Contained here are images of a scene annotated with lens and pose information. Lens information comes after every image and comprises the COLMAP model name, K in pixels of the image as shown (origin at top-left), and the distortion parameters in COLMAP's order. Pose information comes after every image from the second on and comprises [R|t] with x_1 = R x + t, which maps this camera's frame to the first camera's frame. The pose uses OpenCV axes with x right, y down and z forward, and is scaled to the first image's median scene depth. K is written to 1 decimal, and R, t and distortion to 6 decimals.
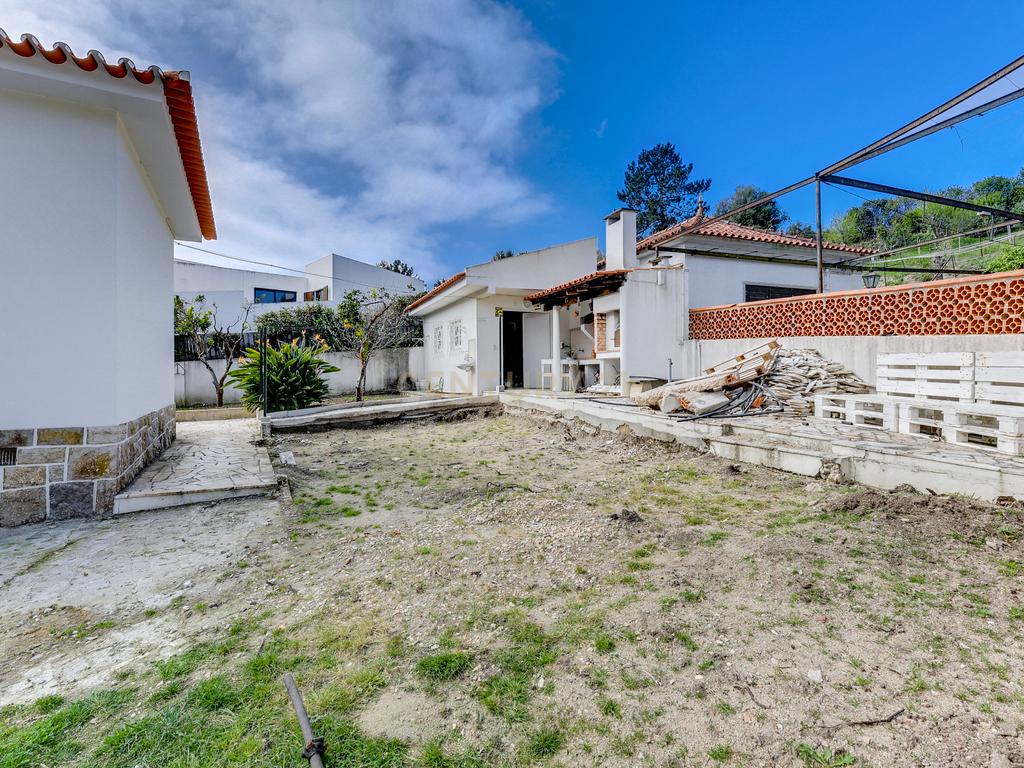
lens RADIAL K [[494.3, 0, 512.0], [0, 494.3, 384.0], [0, 0, 1]] dist [0.002392, 0.000610]
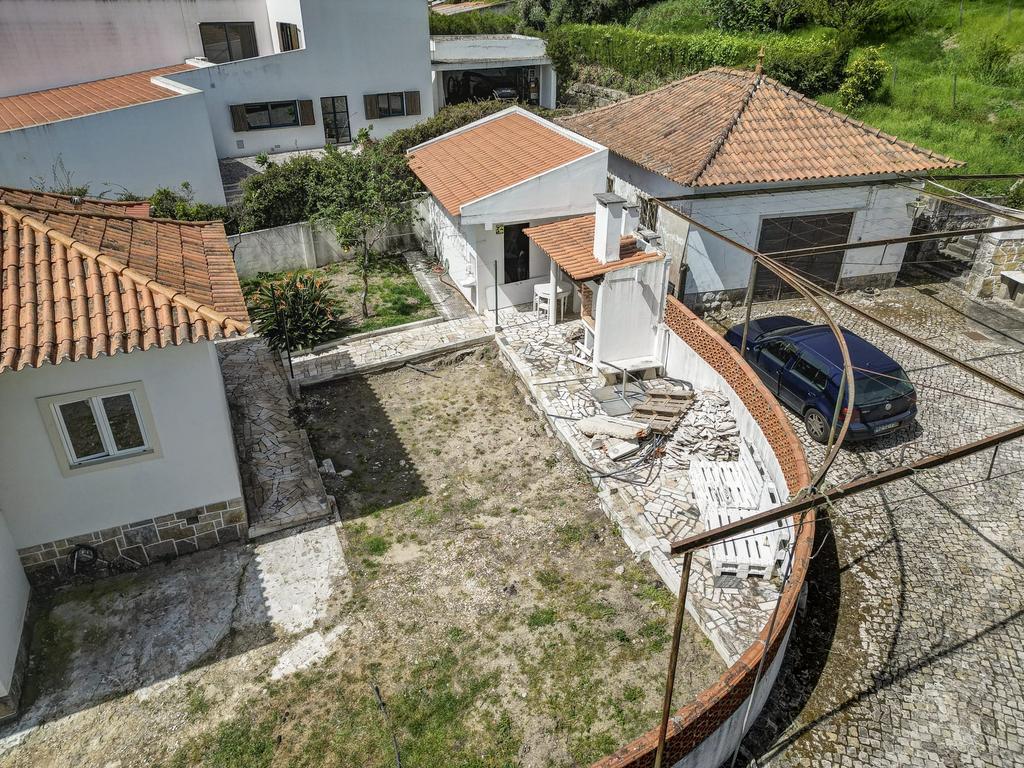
lens RADIAL K [[715.3, 0, 512.0], [0, 715.3, 384.0], [0, 0, 1]] dist [0.088765, -0.084545]
pose [[0.995514, 0.048247, -0.081390, 0.349218], [-0.004334, 0.882565, 0.470170, -1.509815], [0.094516, -0.467708, 0.878815, -0.993857]]
